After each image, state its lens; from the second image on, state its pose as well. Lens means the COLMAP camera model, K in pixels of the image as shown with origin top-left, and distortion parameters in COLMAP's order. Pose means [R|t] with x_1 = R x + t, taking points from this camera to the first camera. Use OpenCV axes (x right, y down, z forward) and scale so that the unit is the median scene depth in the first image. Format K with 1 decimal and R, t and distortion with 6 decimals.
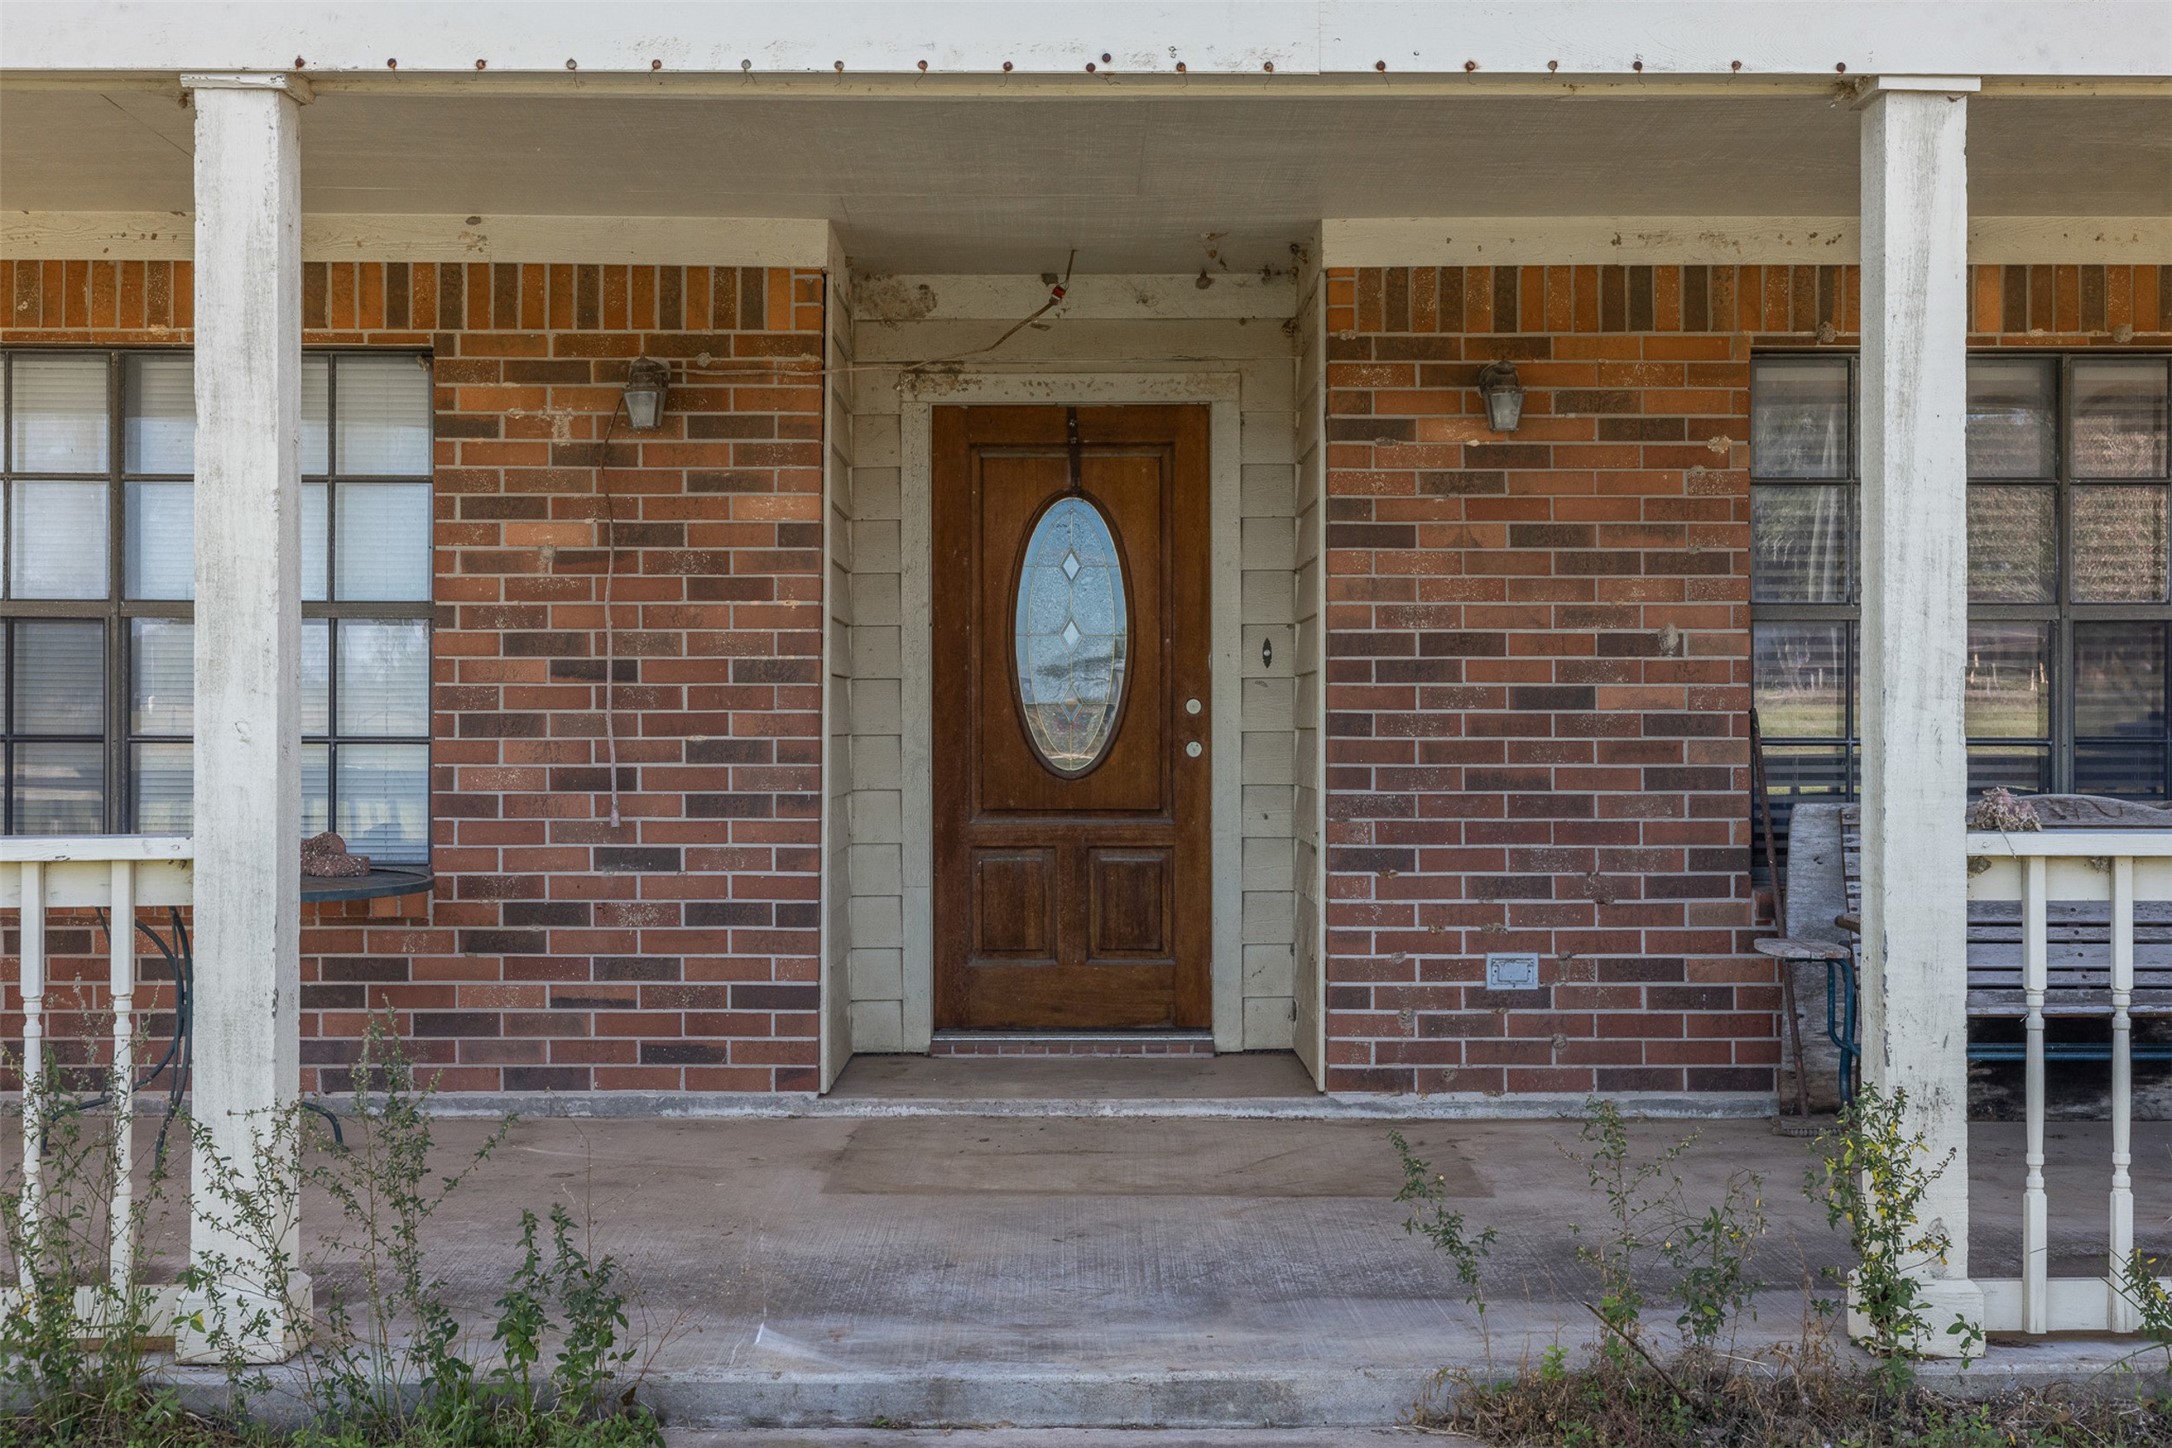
lens RADIAL K [[2796.6, 0, 1087.6], [0, 2796.6, 720.3], [0, 0, 1]] dist [0.014768, 0.000000]
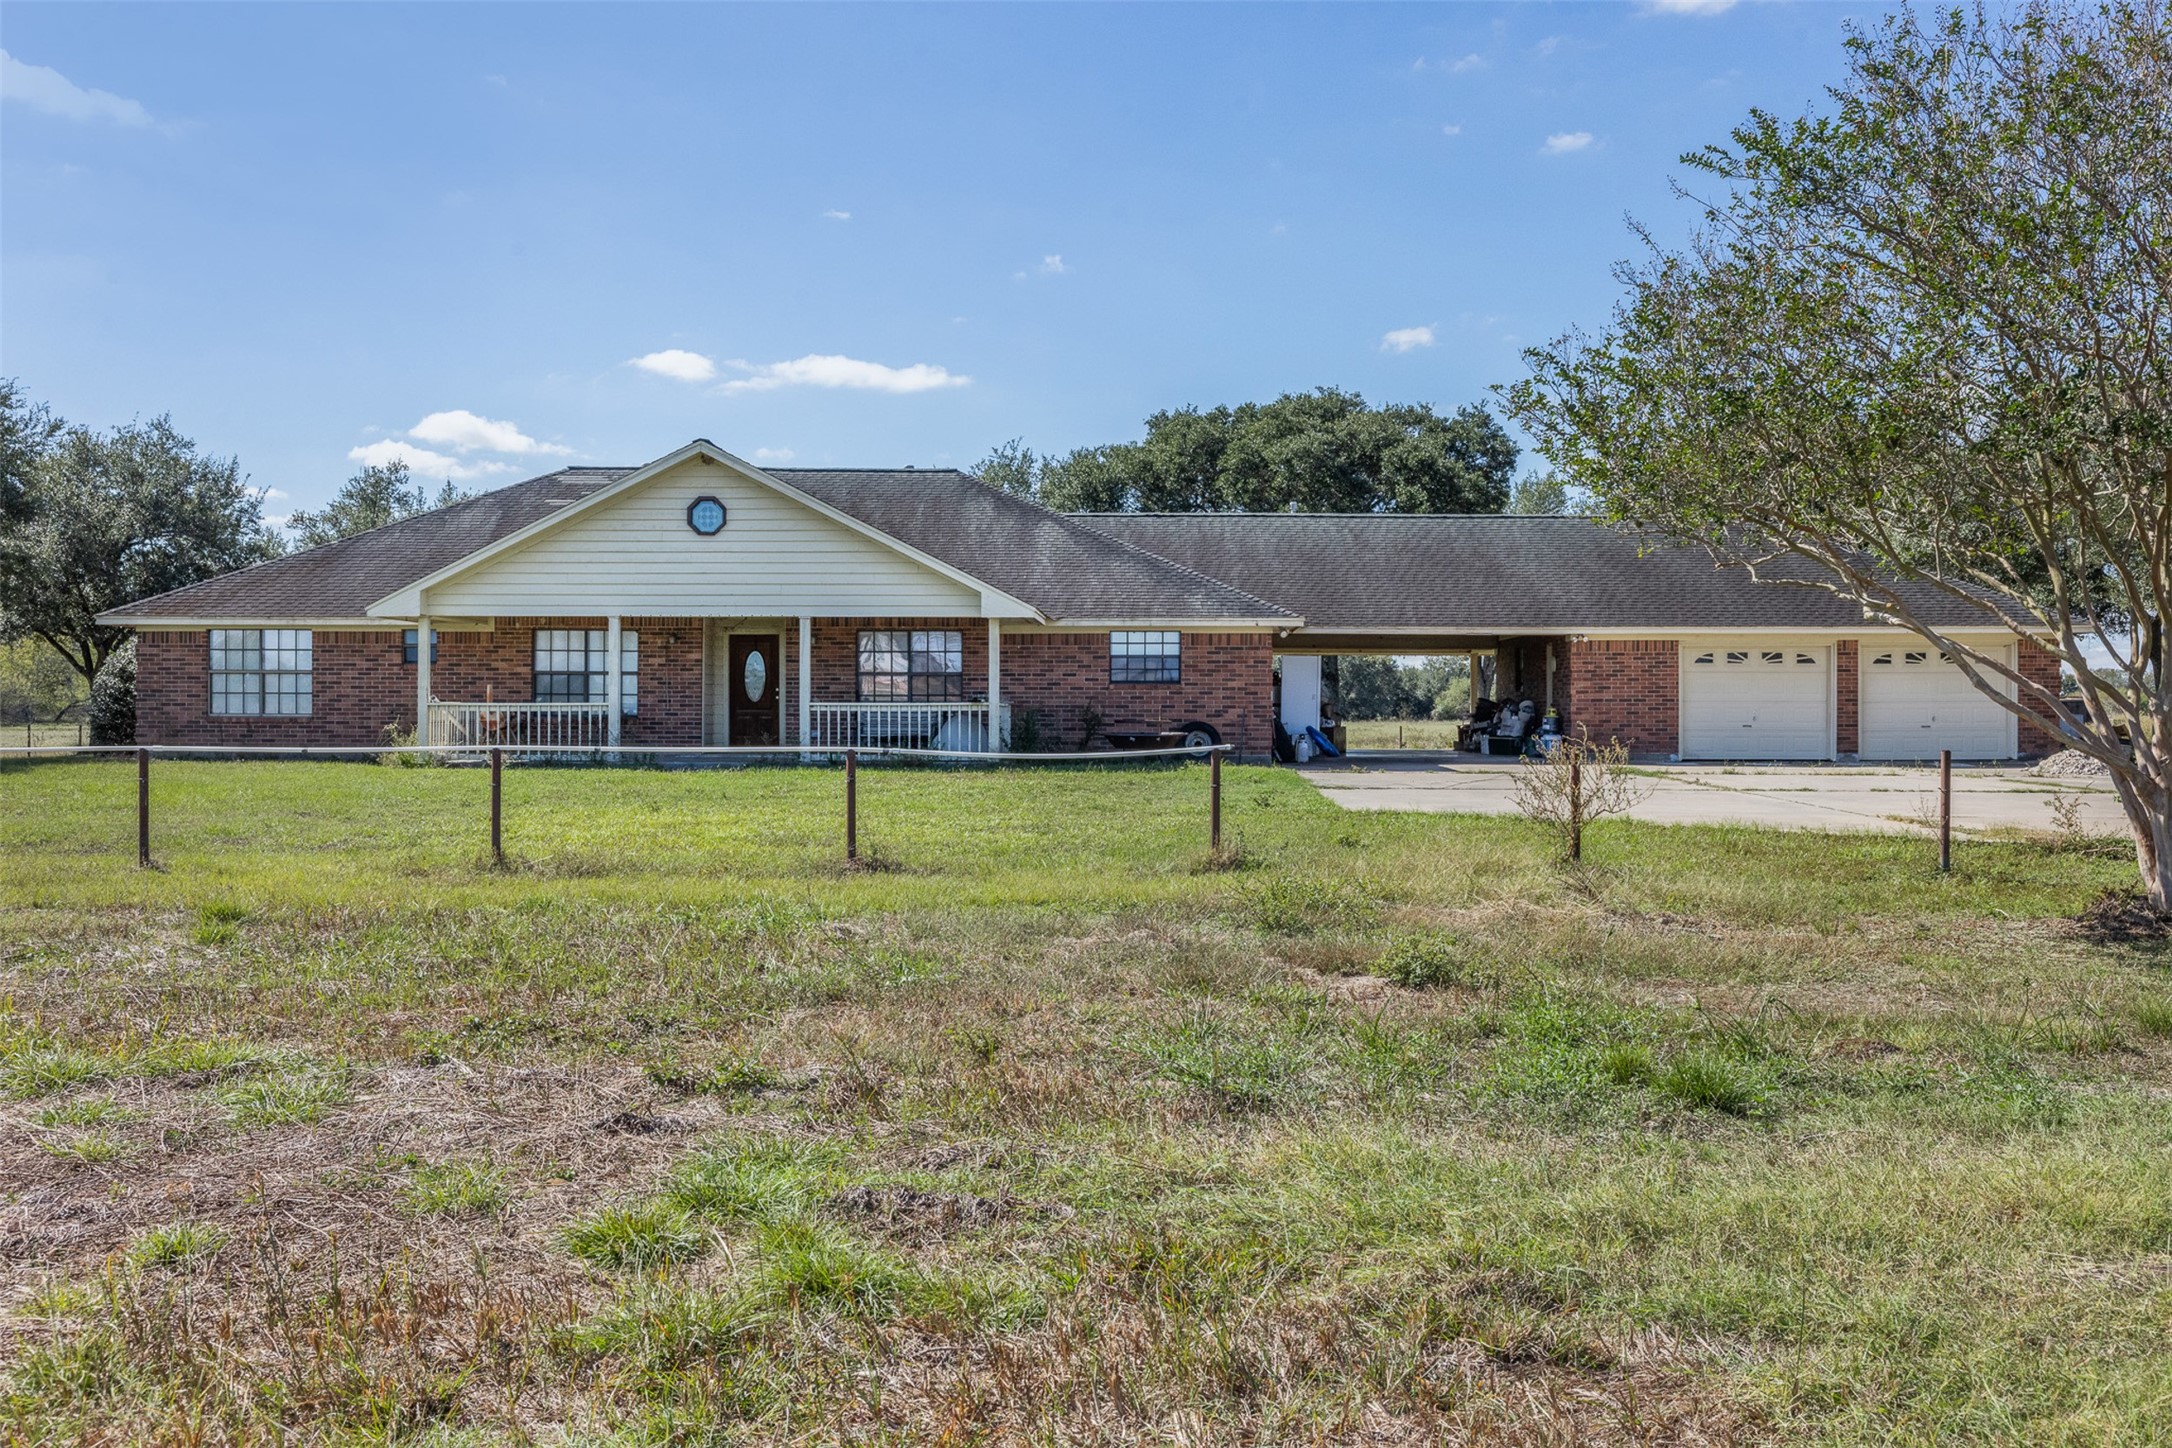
lens RADIAL K [[2217.7, 0, 1085.5], [0, 2217.7, 722.0], [0, 0, 1]] dist [-0.010094, 0.000000]
pose [[0.999359, 0.002404, -0.035723, 0.901775], [-0.002217, 0.999984, 0.005253, 0.039121], [0.035735, -0.005171, 0.999348, -3.746064]]
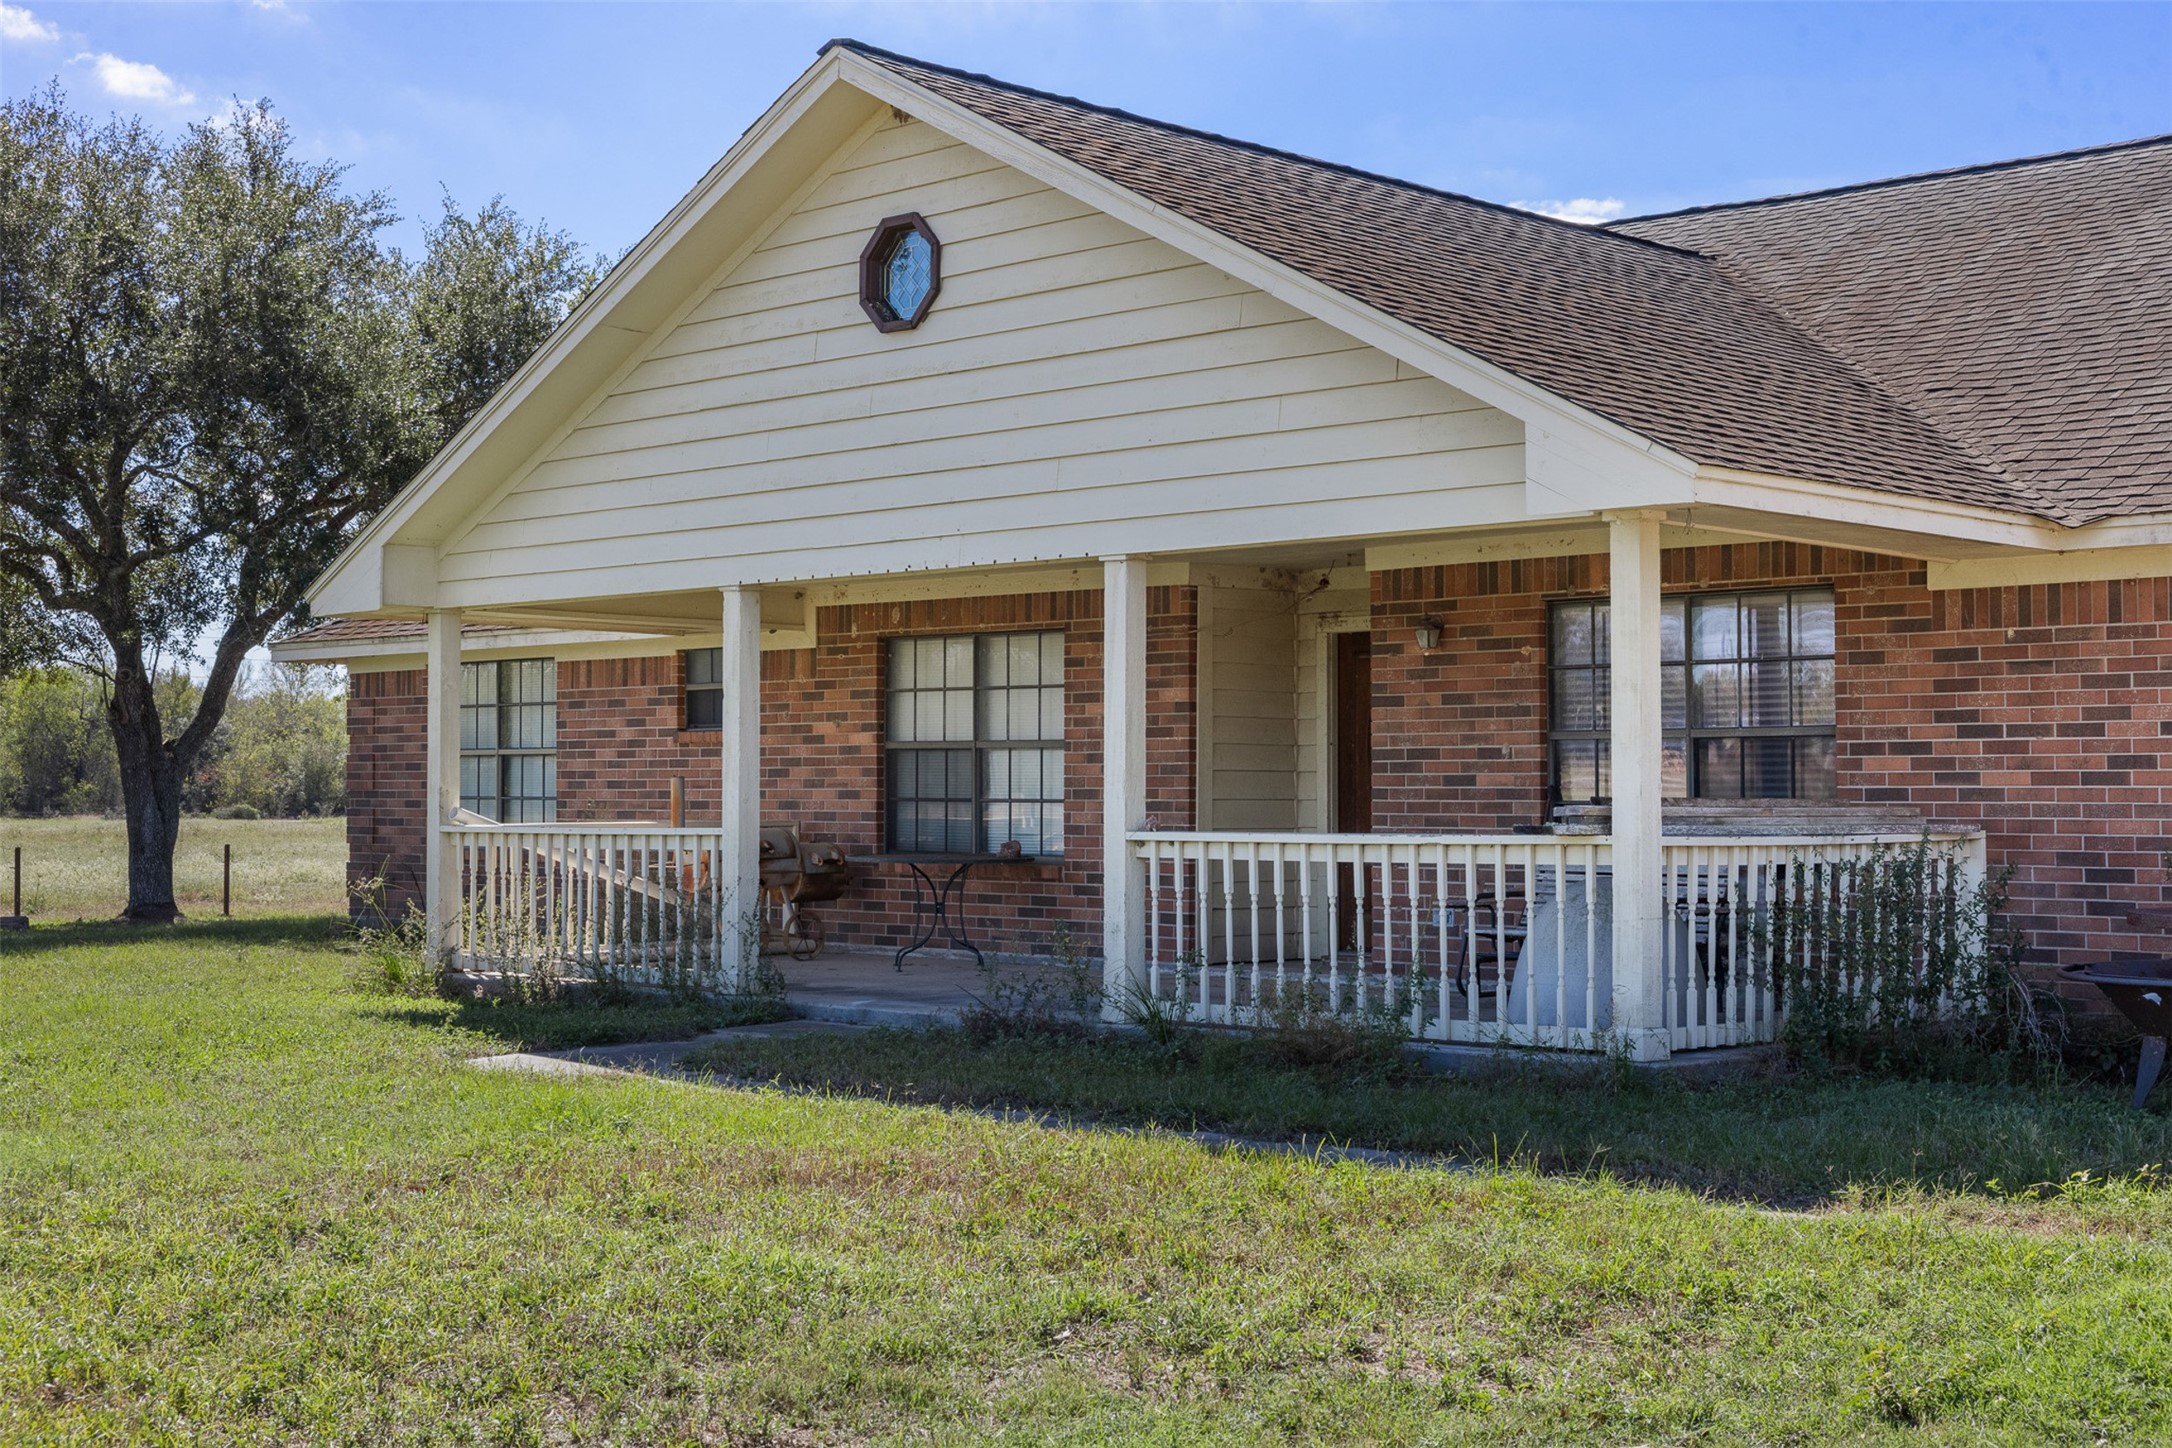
lens RADIAL K [[2974.0, 0, 1085.2], [0, 2974.0, 727.4], [0, 0, 1]] dist [-0.004148, 0.000000]
pose [[0.699982, -0.016560, -0.713968, 1.491583], [0.000362, 0.999739, -0.022833, 0.002439], [0.714160, 0.015724, 0.699806, -0.671317]]
